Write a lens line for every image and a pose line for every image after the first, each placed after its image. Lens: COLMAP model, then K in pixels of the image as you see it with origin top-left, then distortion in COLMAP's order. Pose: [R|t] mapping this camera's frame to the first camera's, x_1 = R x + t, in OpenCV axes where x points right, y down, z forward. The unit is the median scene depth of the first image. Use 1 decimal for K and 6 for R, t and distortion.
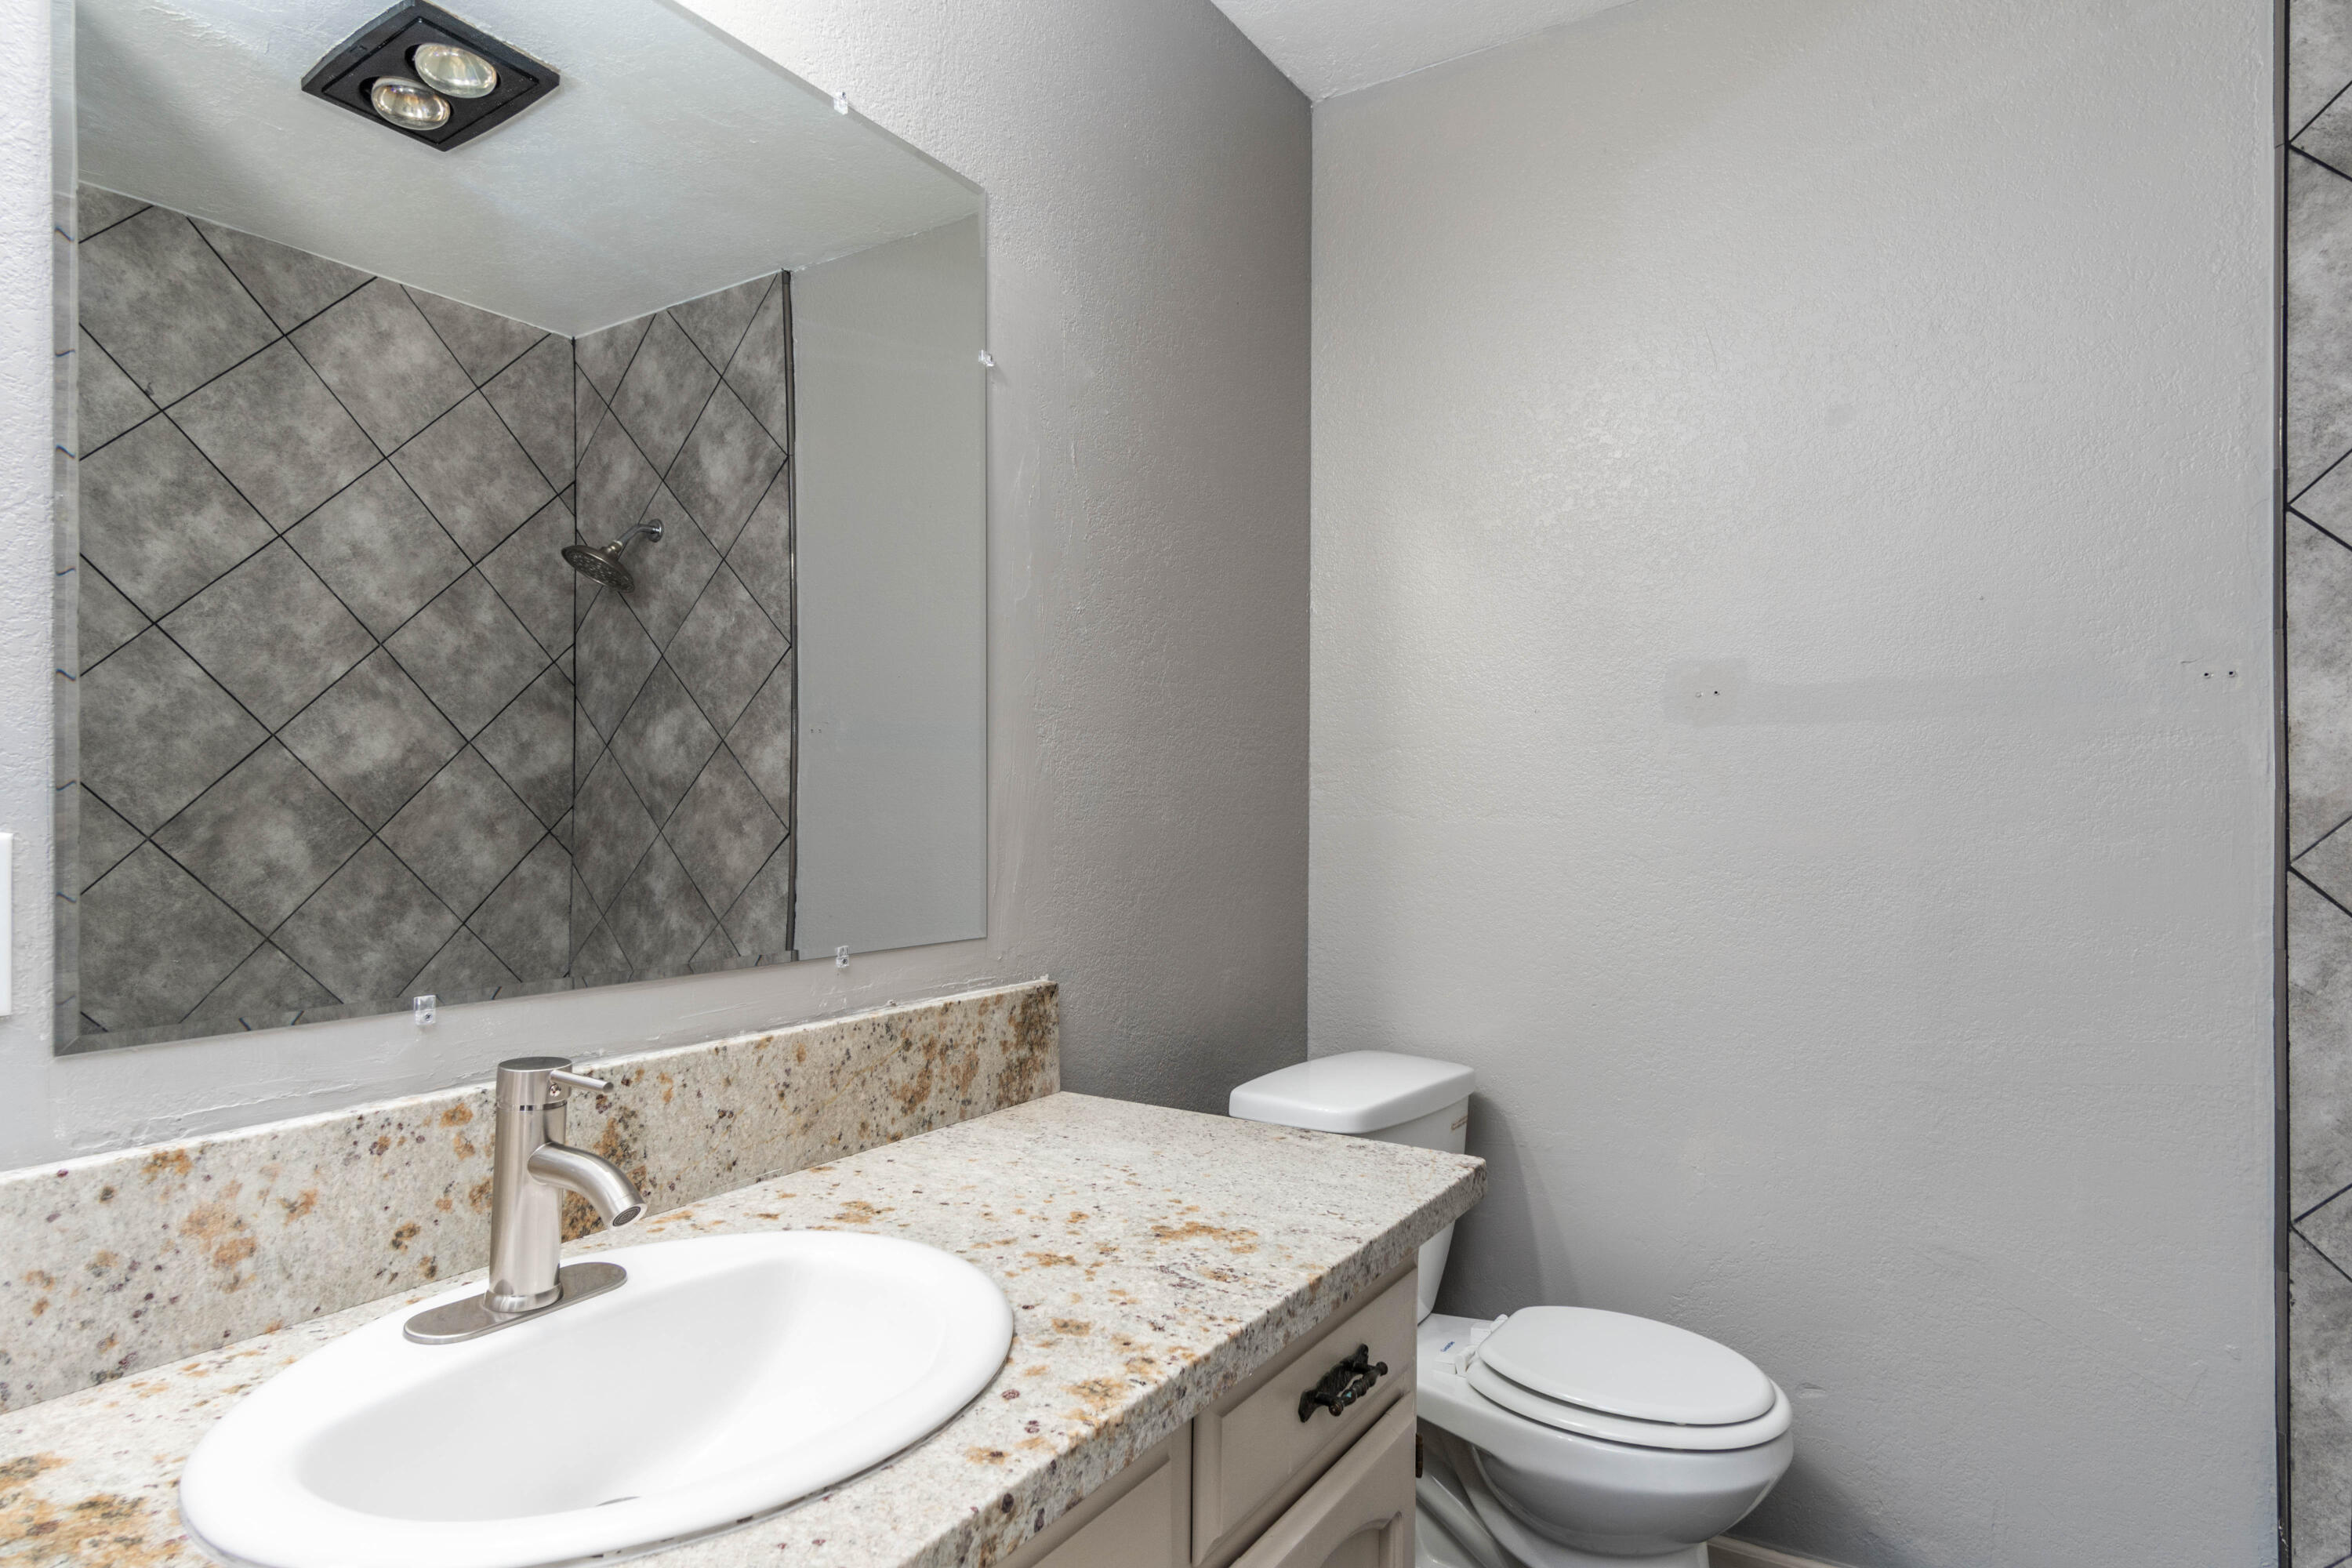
lens RADIAL K [[1318.1, 0, 1178.3], [0, 1318.1, 807.4], [0, 0, 1]] dist [0.004966, 0.002569]
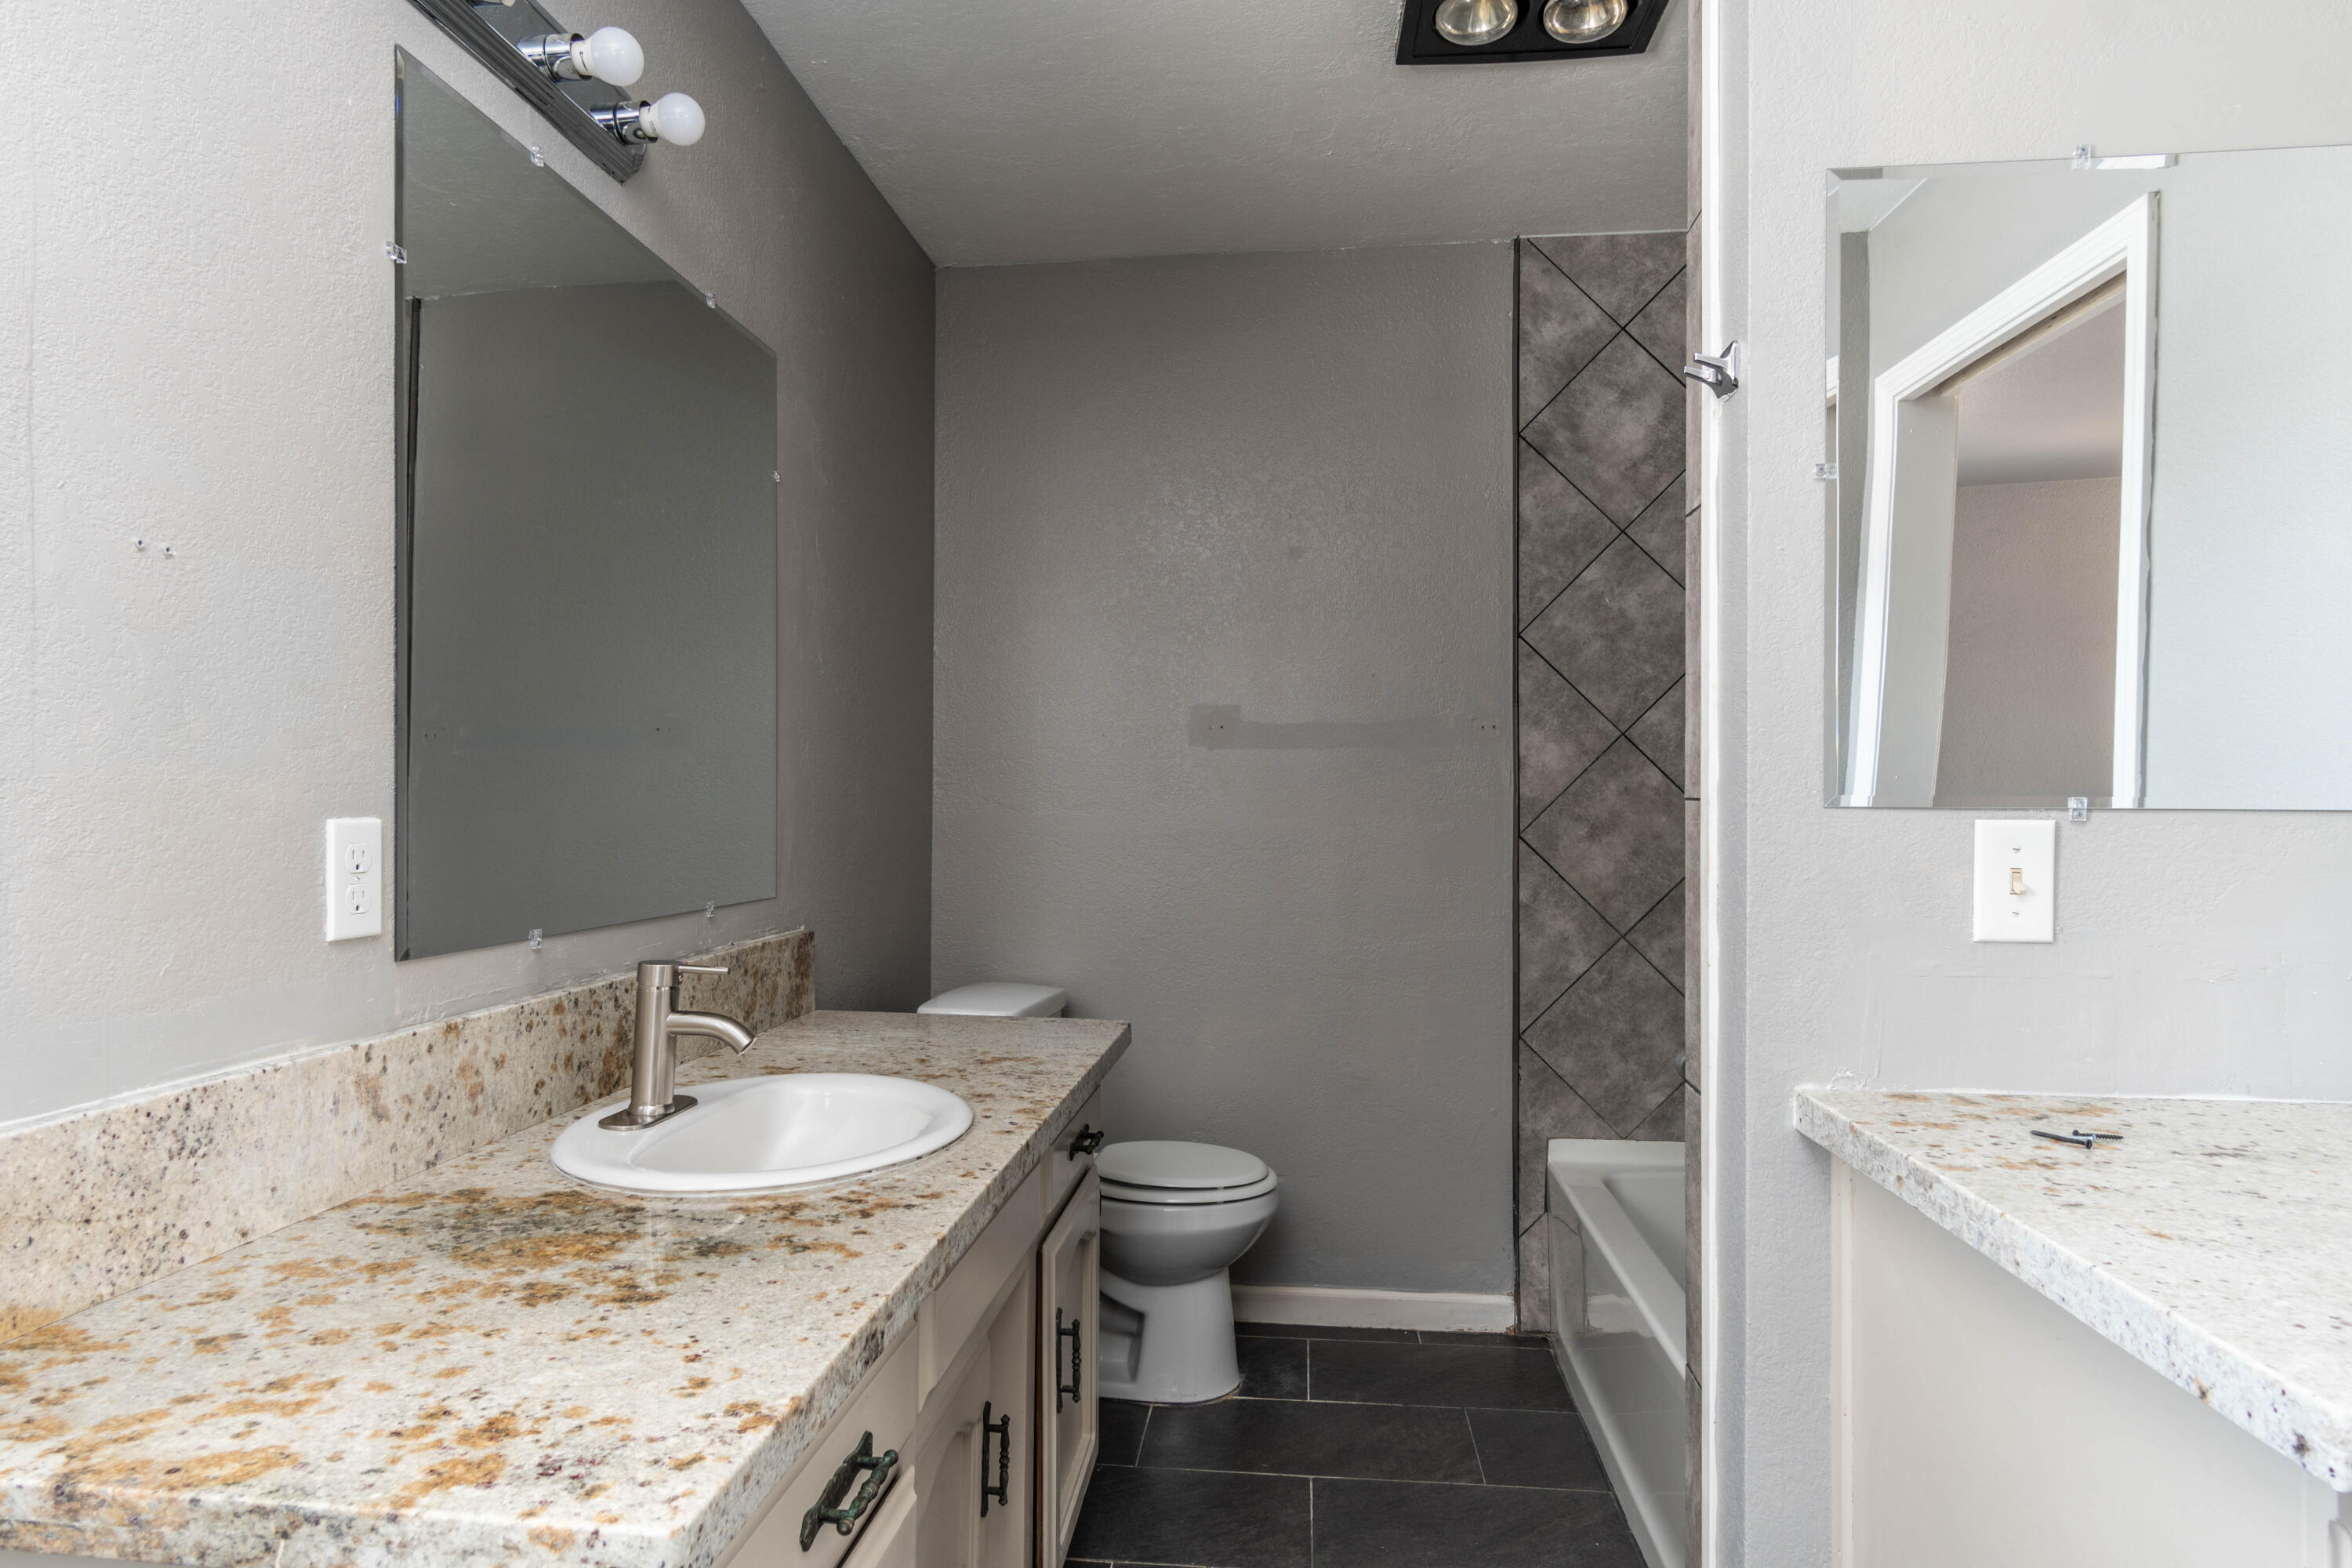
lens RADIAL K [[1318.1, 0, 1178.3], [0, 1318.1, 807.4], [0, 0, 1]] dist [0.004966, 0.002569]
pose [[0.900184, -0.000610, 0.435510, -0.398123], [-0.000691, 0.999996, 0.002831, 0.001064], [-0.435510, -0.002849, 0.900180, -0.455131]]
